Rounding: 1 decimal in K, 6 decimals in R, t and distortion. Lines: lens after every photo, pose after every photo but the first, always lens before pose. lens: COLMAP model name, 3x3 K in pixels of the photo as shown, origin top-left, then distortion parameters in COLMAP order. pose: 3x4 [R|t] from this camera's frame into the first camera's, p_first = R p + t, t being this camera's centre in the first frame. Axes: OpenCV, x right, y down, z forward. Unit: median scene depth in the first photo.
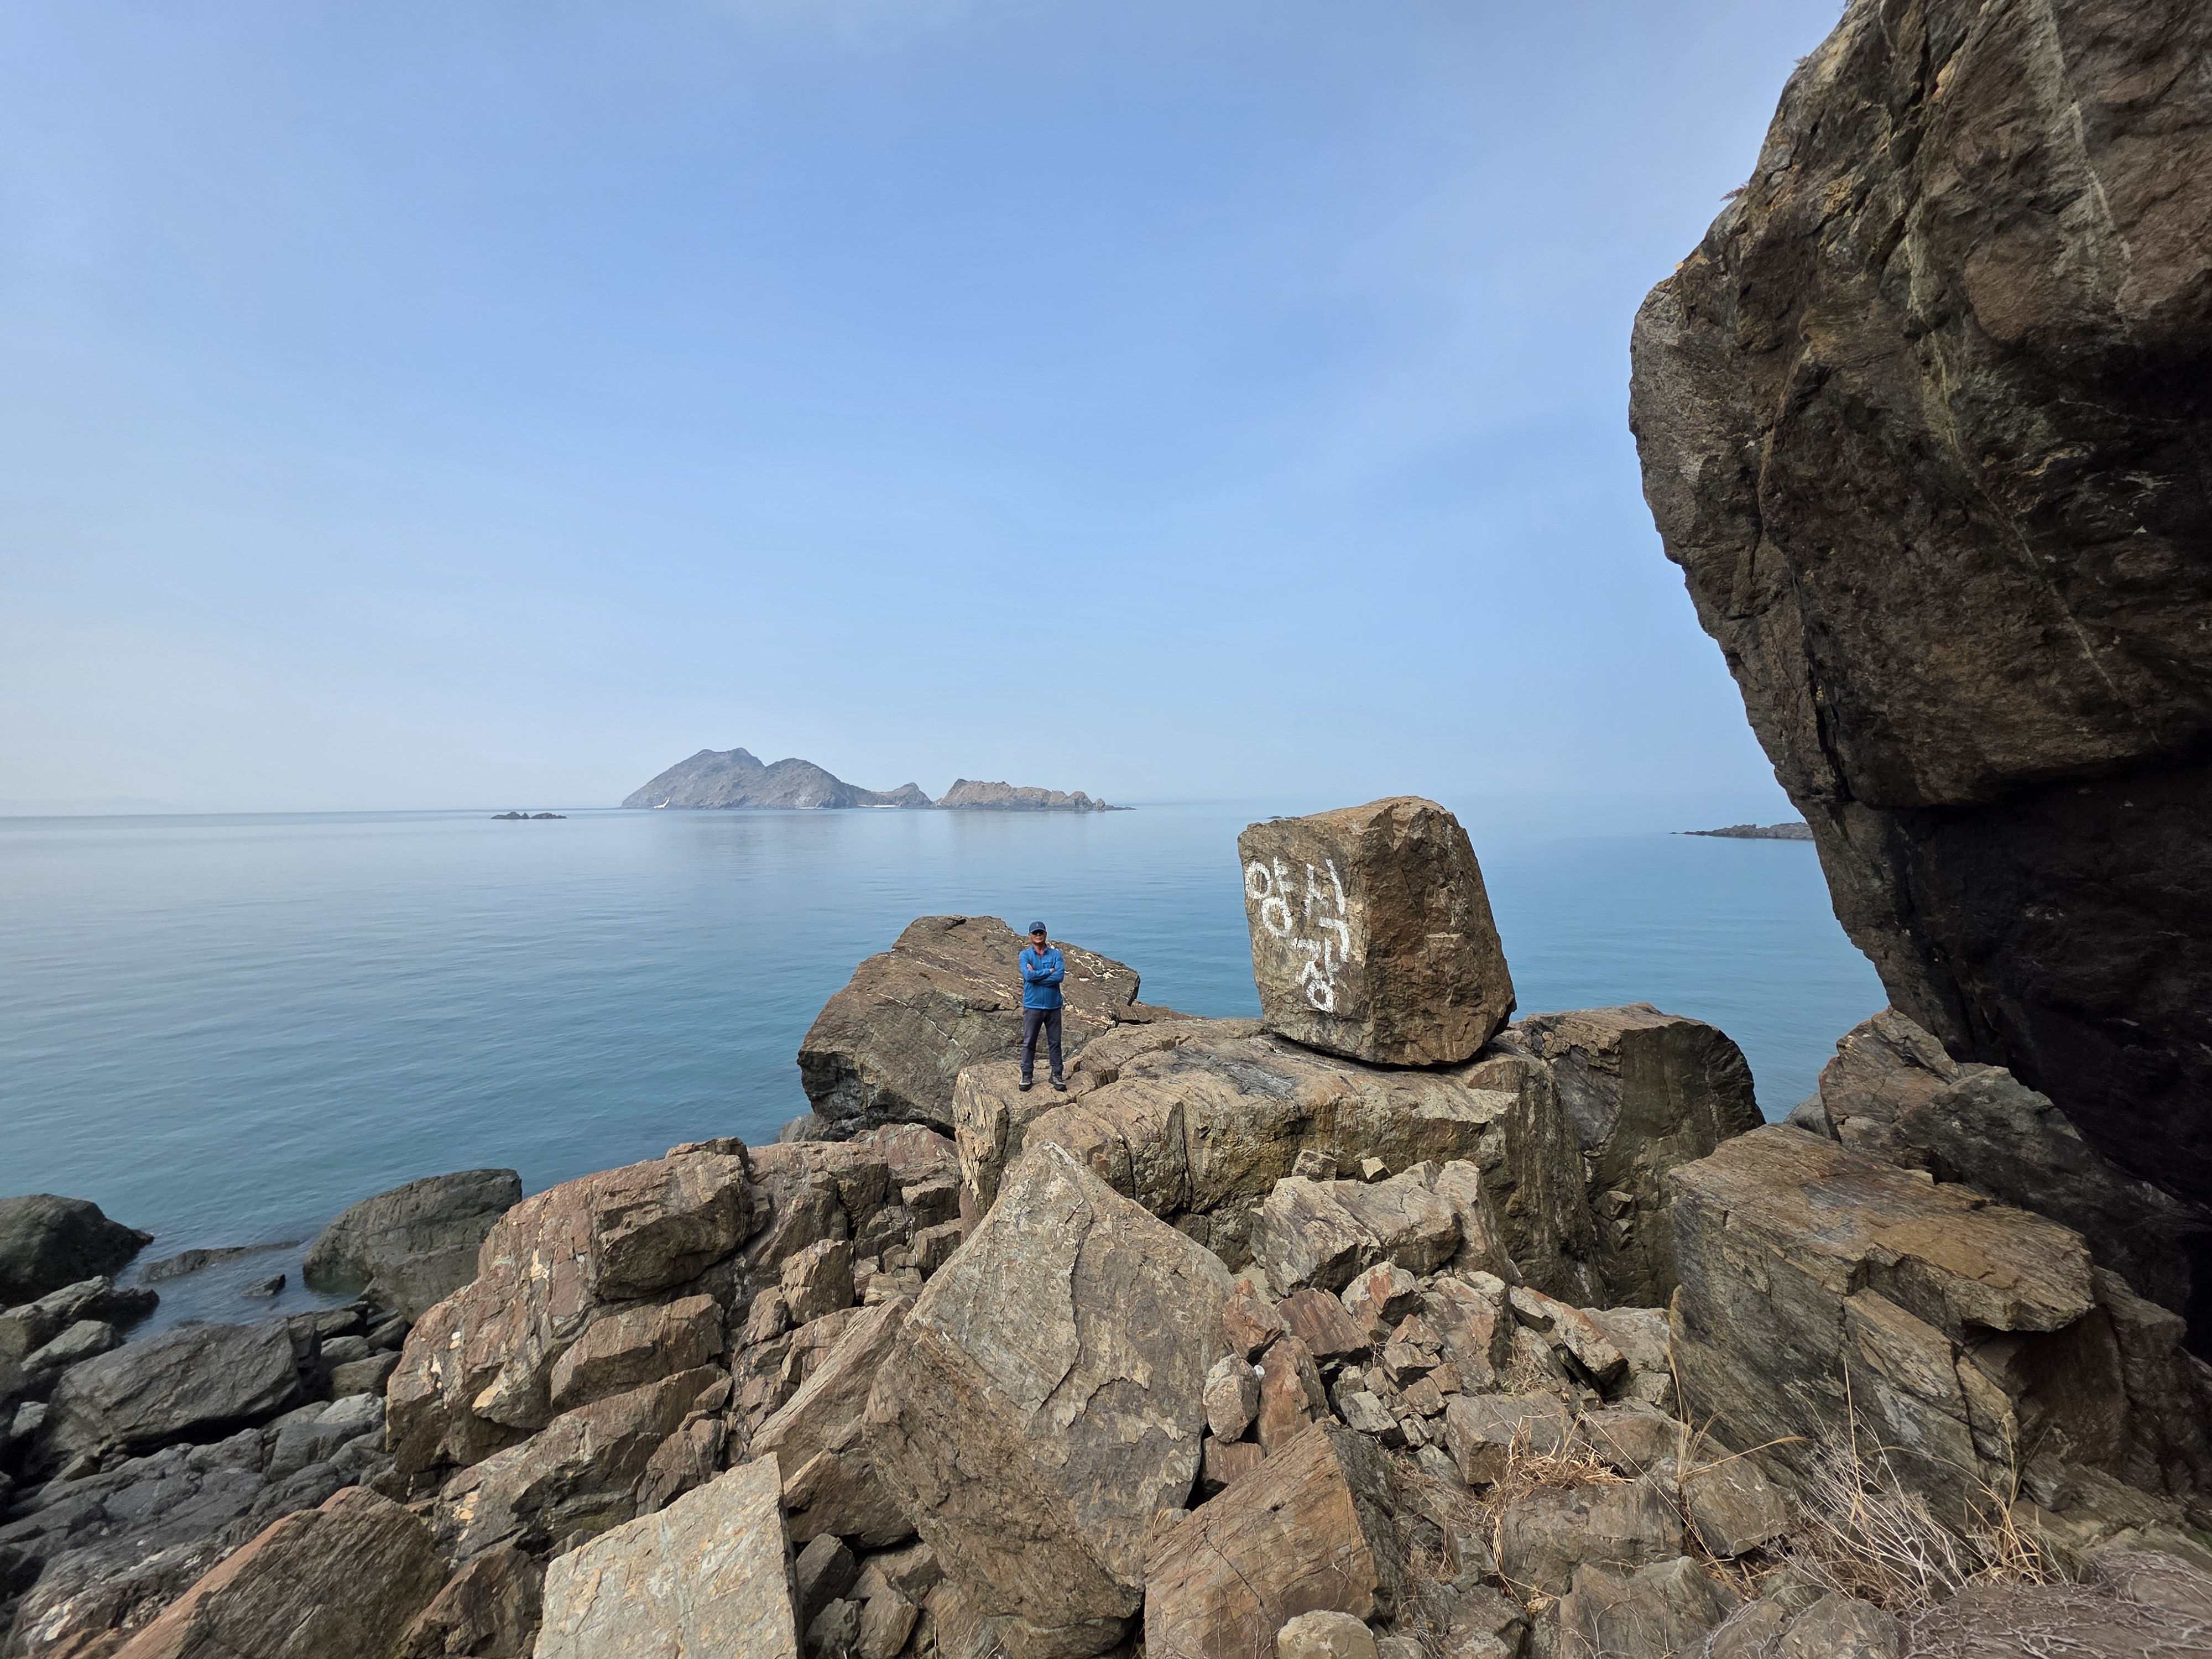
lens RADIAL K [[867.7, 0, 1105.8], [0, 867.7, 811.9], [0, 0, 1]] dist [0.007978, -0.000875]
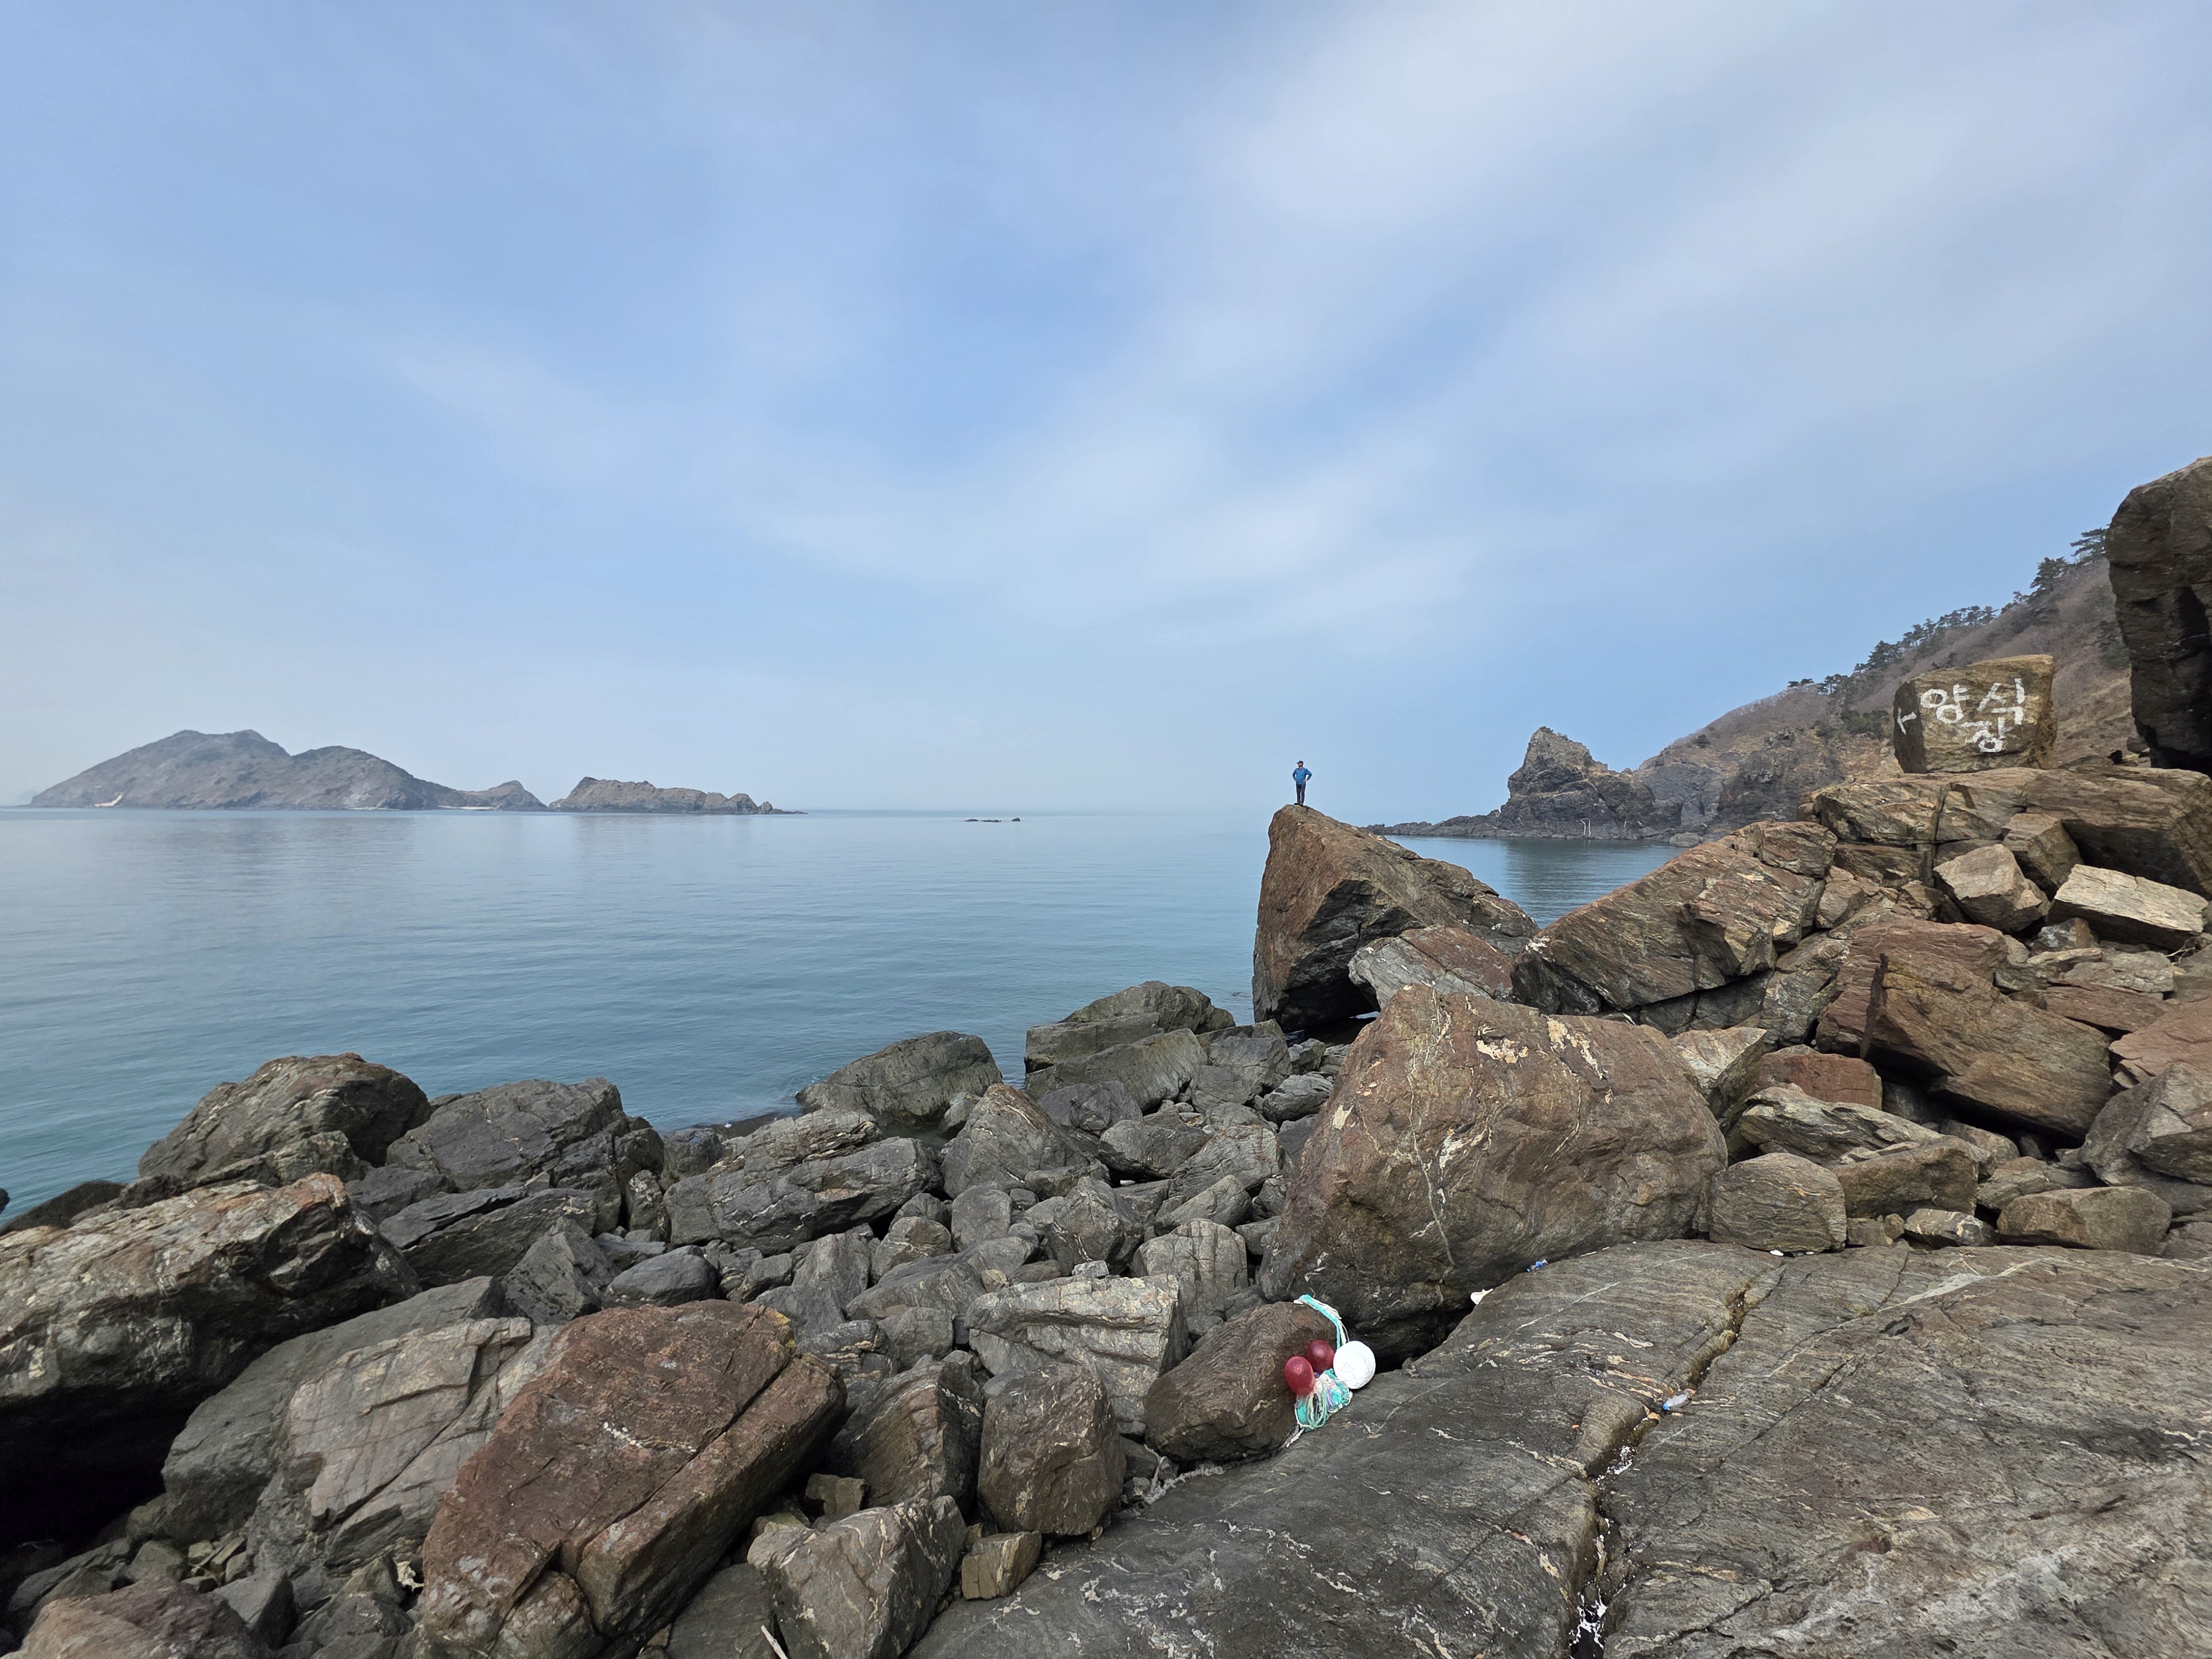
lens RADIAL K [[867.7, 0, 1117.1], [0, 867.7, 829.1], [0, 0, 1]] dist [0.007978, -0.000875]
pose [[0.924666, 0.001819, 0.380776, -2.900163], [-0.006236, 0.999927, 0.010366, 0.458390], [-0.380729, -0.011960, 0.924609, -0.218977]]
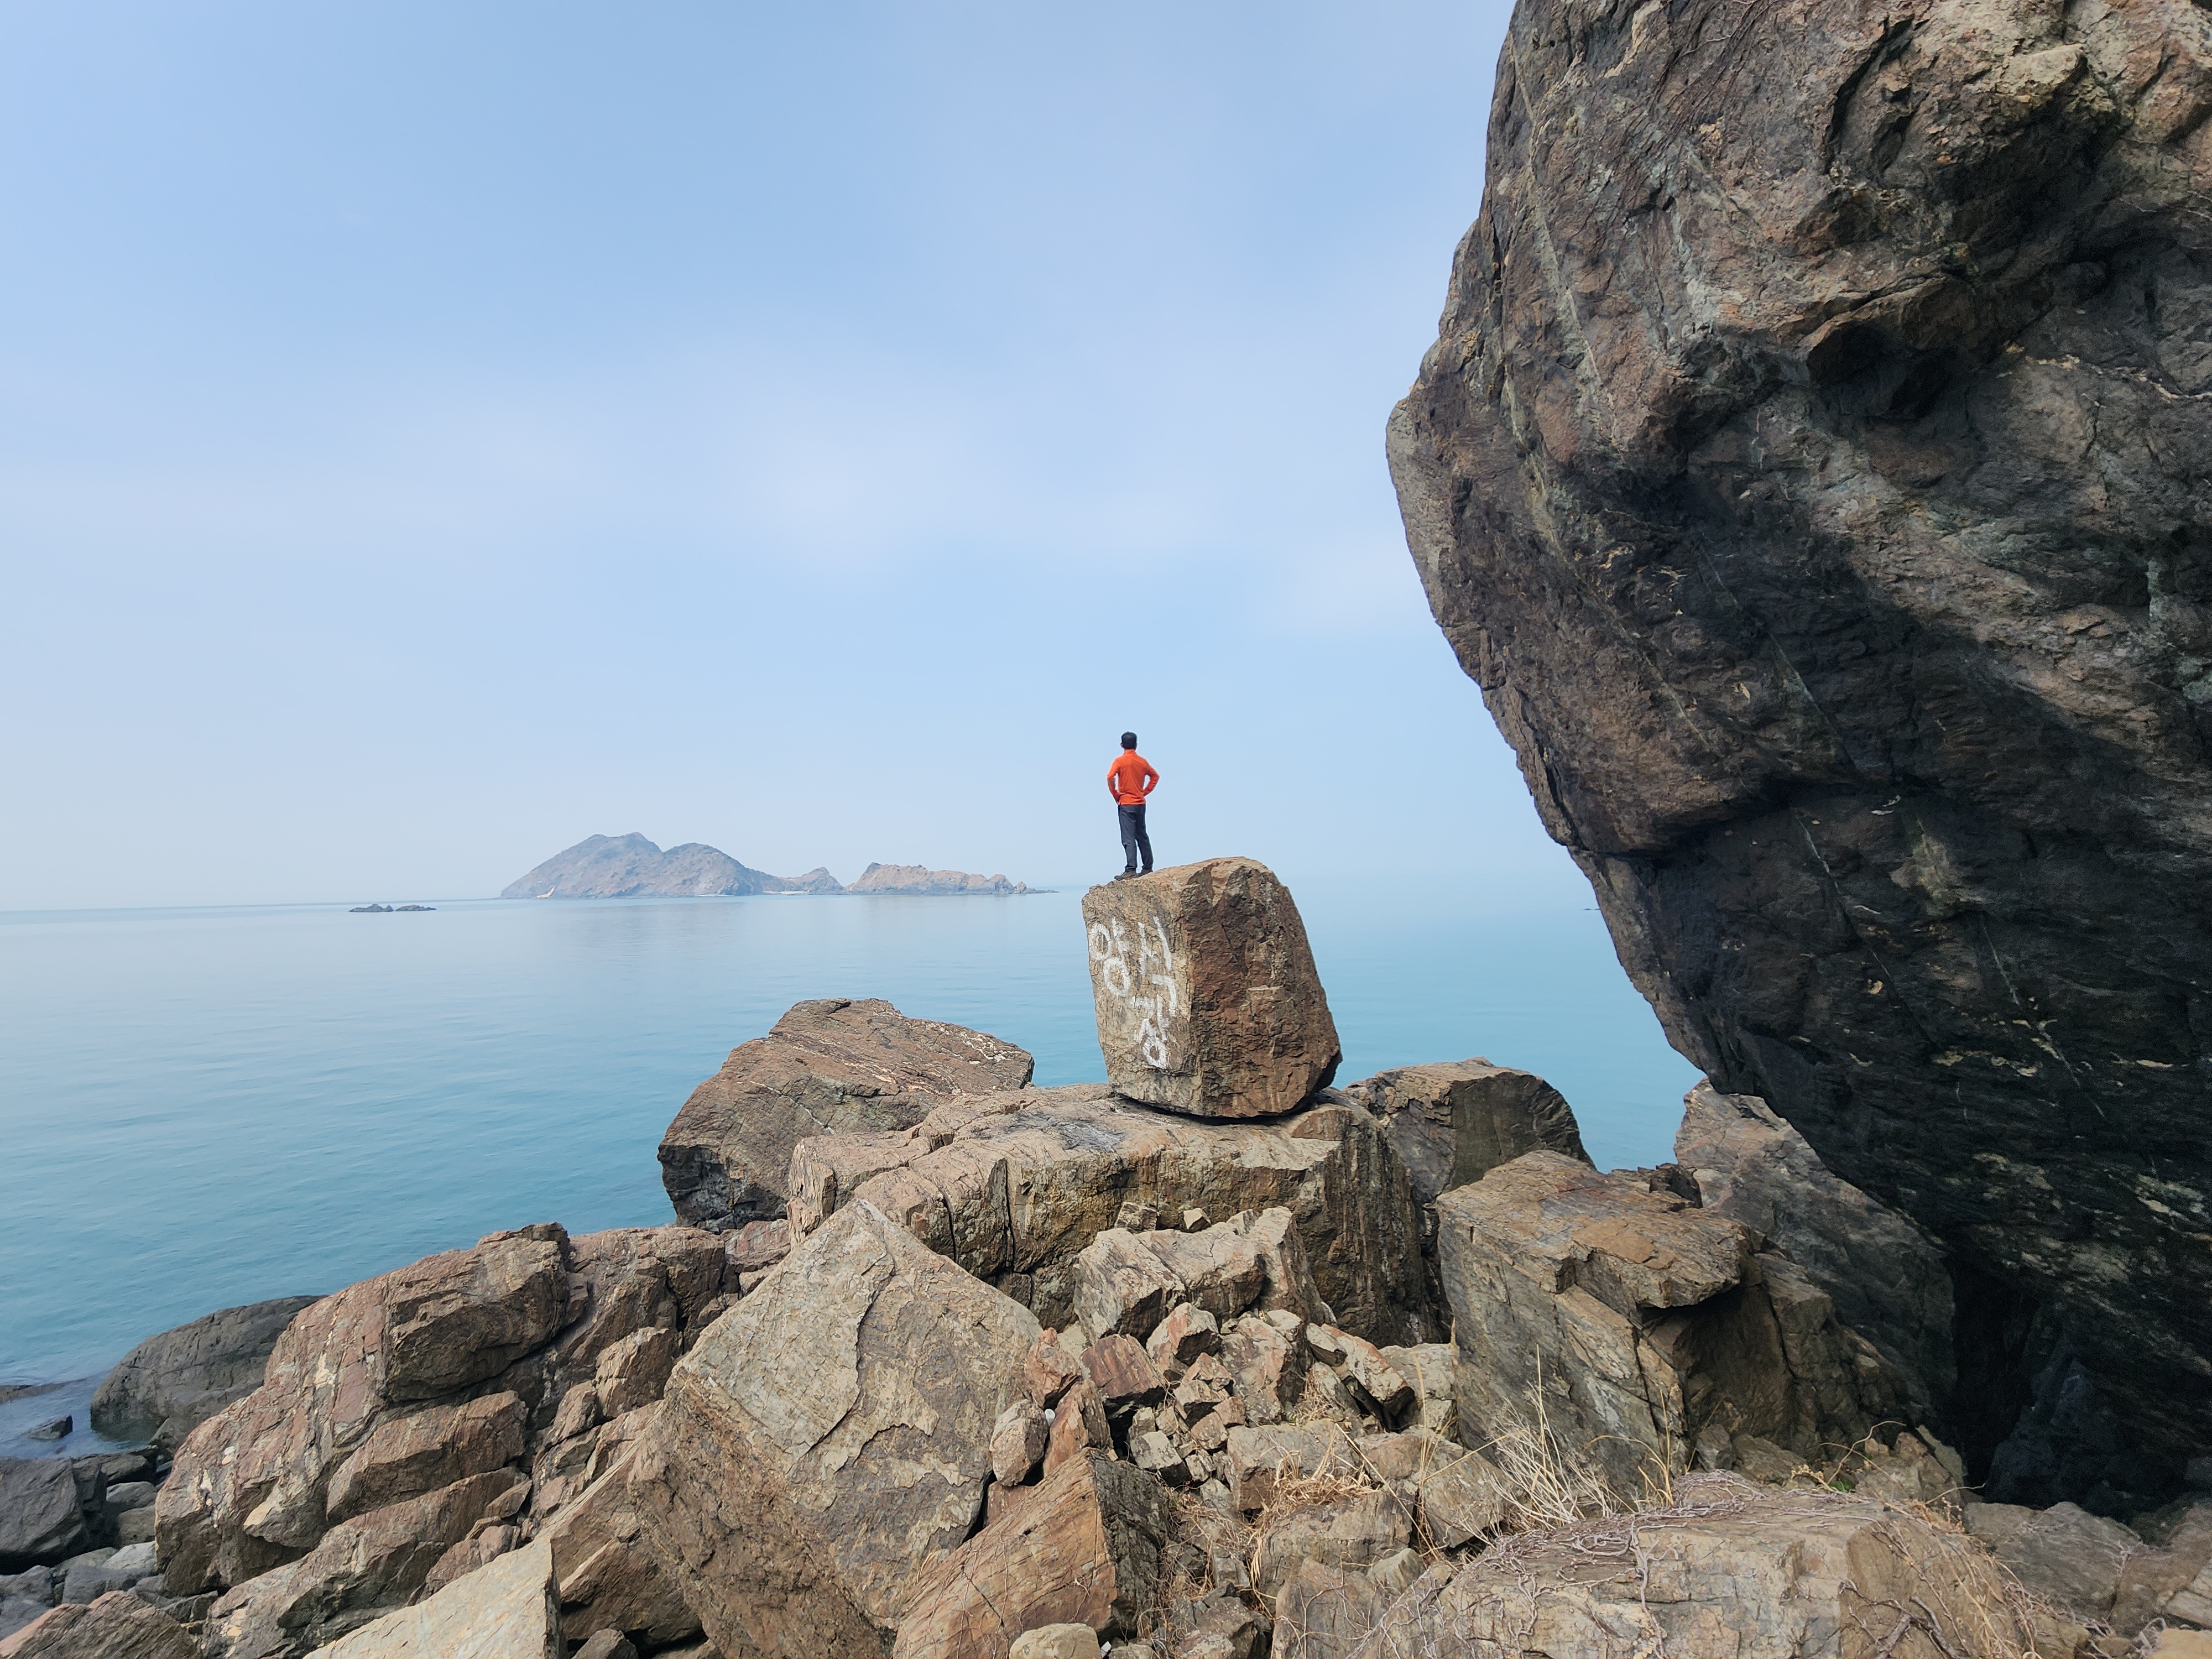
lens RADIAL K [[893.4, 0, 1095.9], [0, 893.4, 815.4], [0, 0, 1]] dist [0.010769, -0.005556]
pose [[0.997017, -0.005201, 0.077006, 0.109001], [0.012026, 0.996009, -0.088442, 0.028466], [-0.076239, 0.089104, 0.993100, -0.072895]]
